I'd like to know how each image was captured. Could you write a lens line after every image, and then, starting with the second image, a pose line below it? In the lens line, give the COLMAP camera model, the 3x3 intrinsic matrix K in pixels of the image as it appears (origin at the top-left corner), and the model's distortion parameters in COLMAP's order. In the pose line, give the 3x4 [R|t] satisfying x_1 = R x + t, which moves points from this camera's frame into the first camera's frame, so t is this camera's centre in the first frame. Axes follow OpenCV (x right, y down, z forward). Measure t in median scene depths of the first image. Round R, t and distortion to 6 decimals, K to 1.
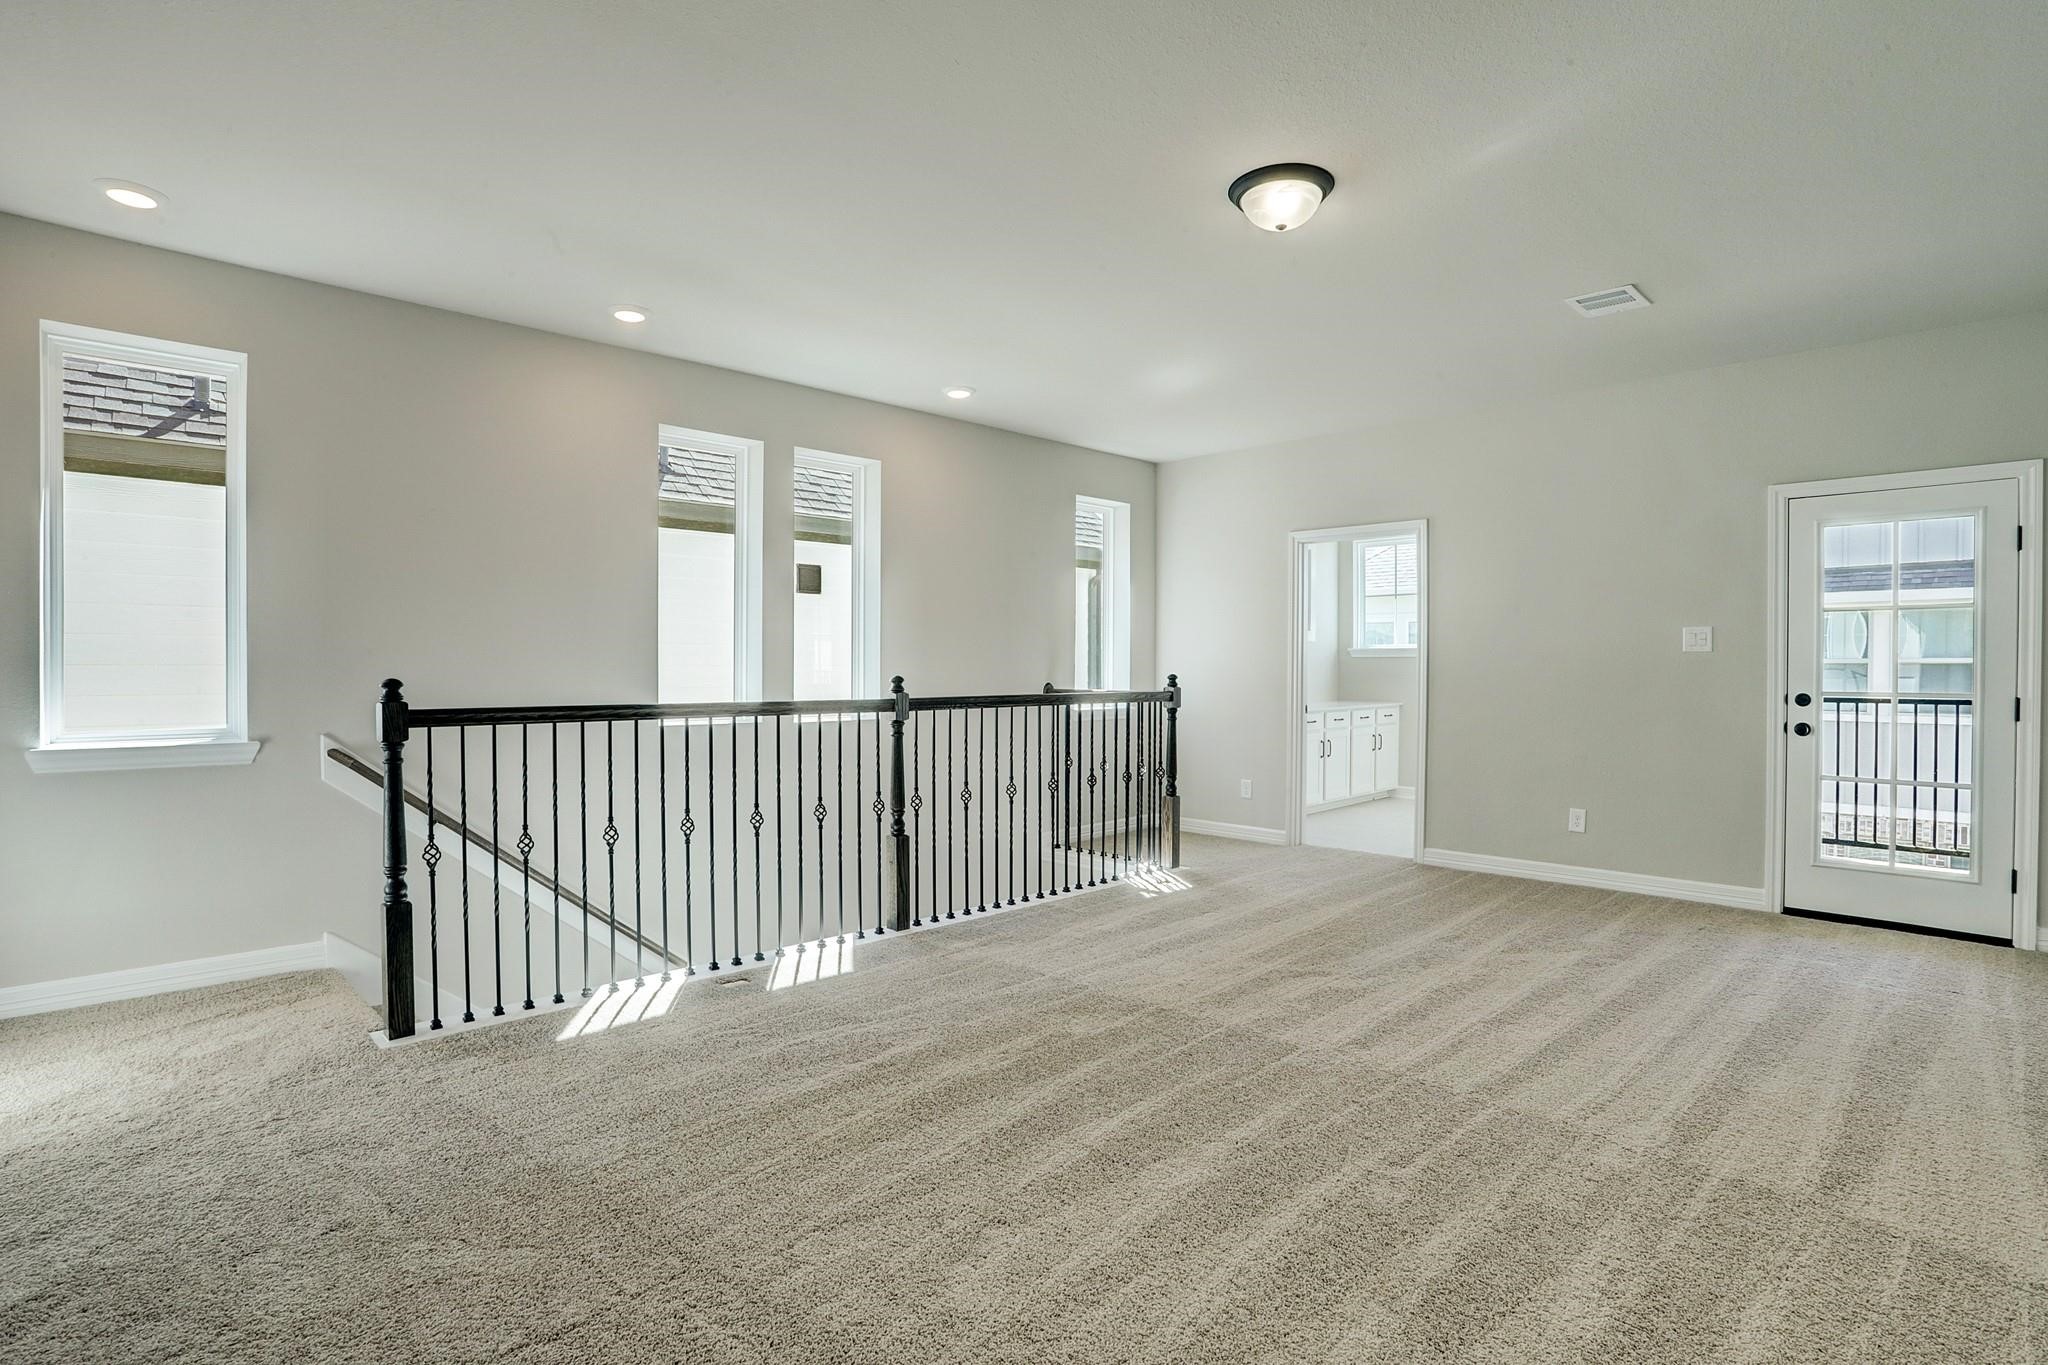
lens RADIAL K [[994.8, 0, 1017.5], [0, 994.8, 692.4], [0, 0, 1]] dist [-0.082673, 0.033946]
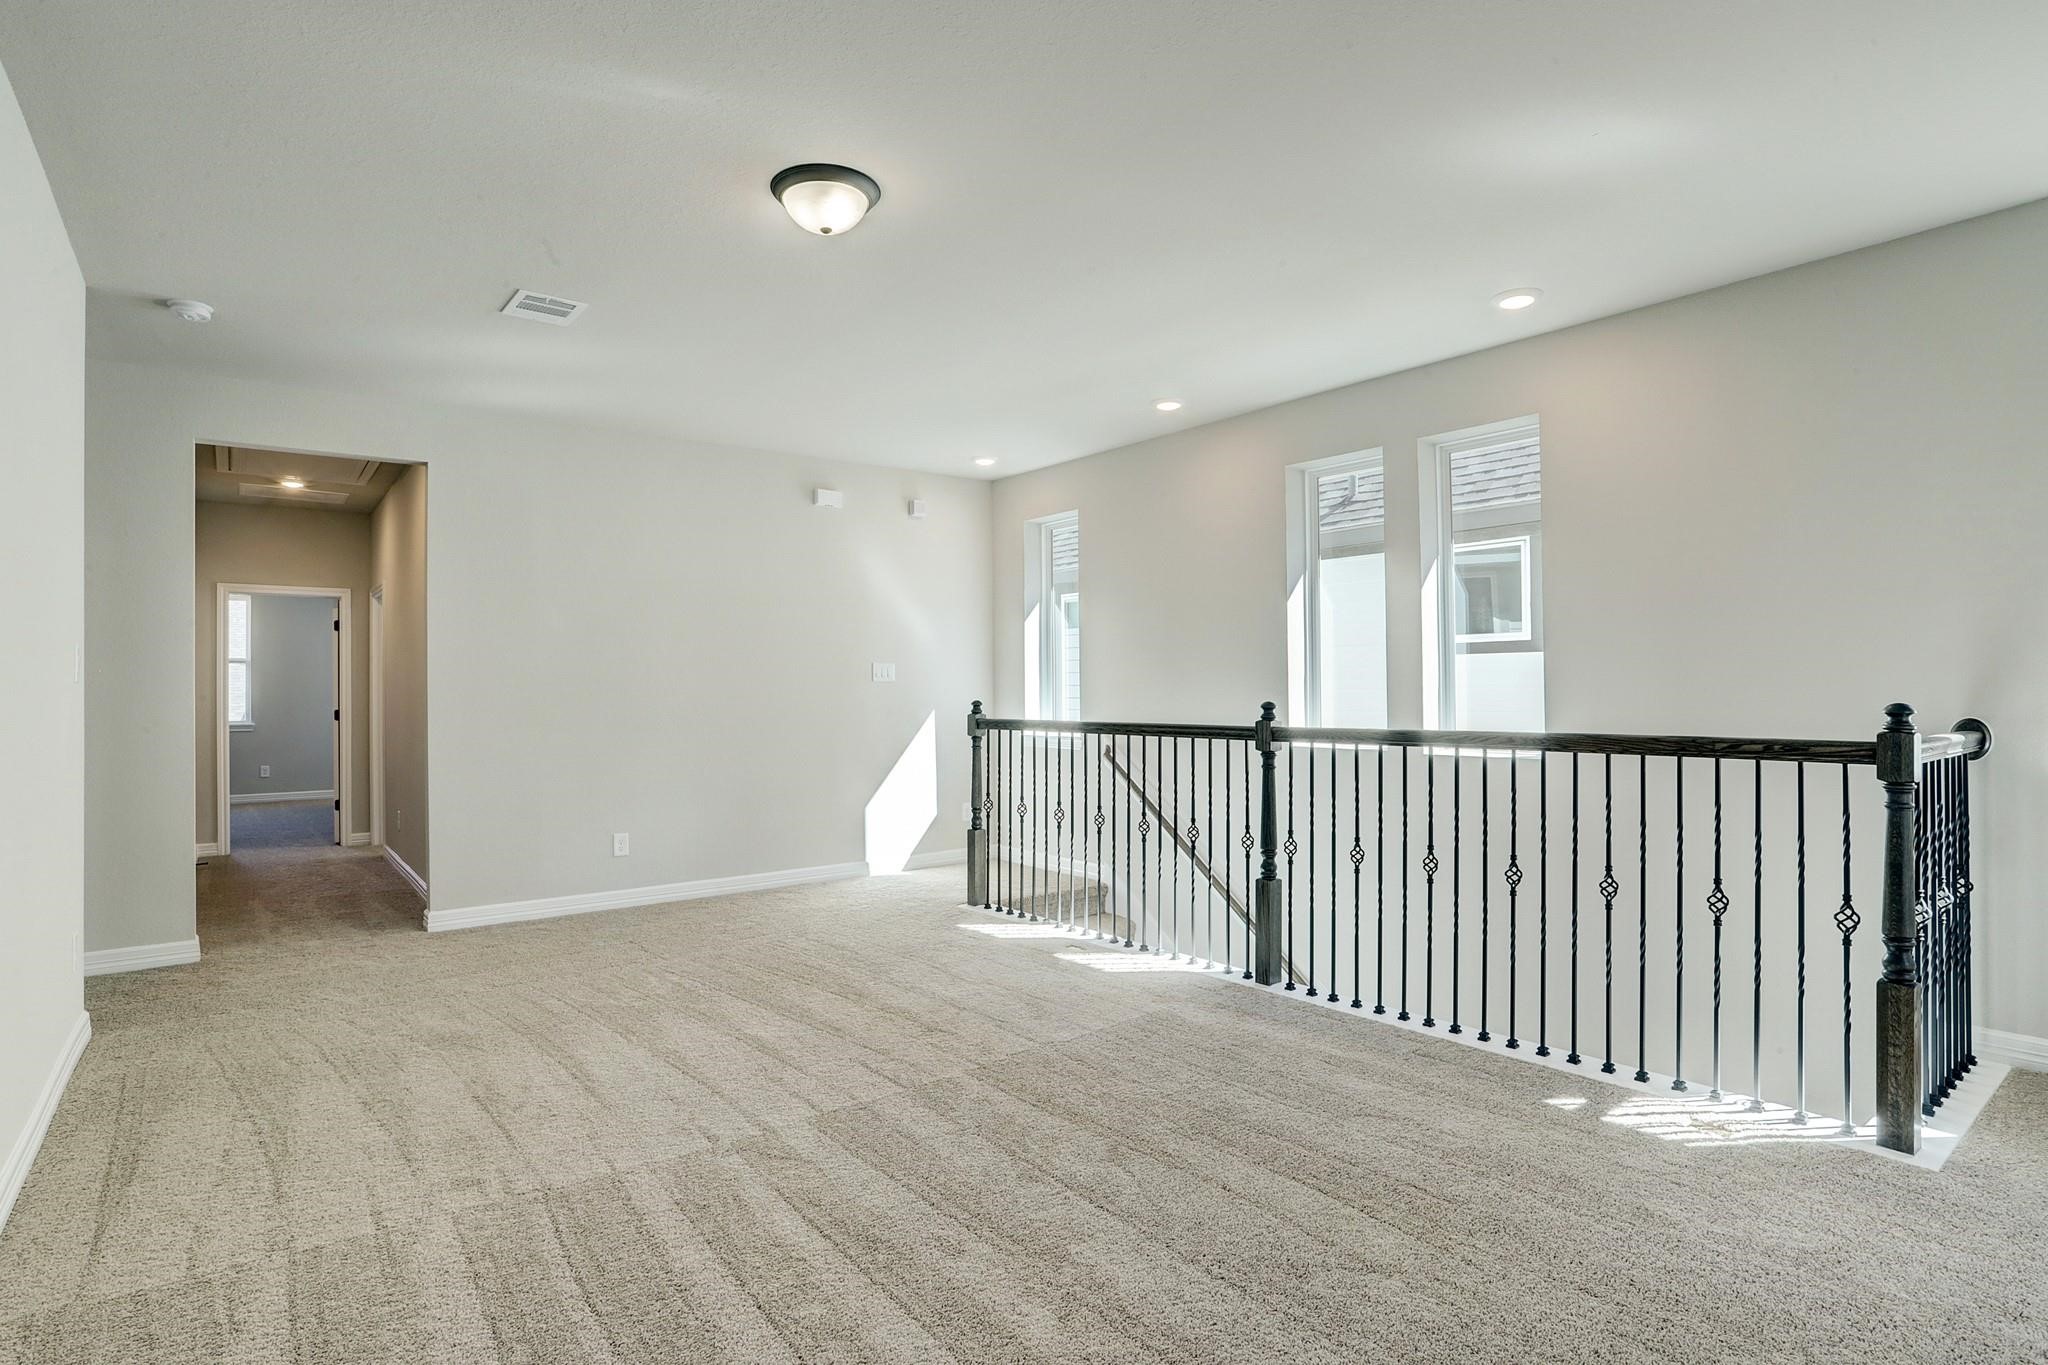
lens RADIAL K [[1159.9, 0, 1020.3], [0, 1159.9, 688.3], [0, 0, 1]] dist [-0.041038, 0.000298]
pose [[-0.138310, -0.006693, -0.990366, 0.894063], [-0.020365, 0.999785, -0.003912, -0.018921], [0.990180, 0.019628, -0.138416, 0.862999]]
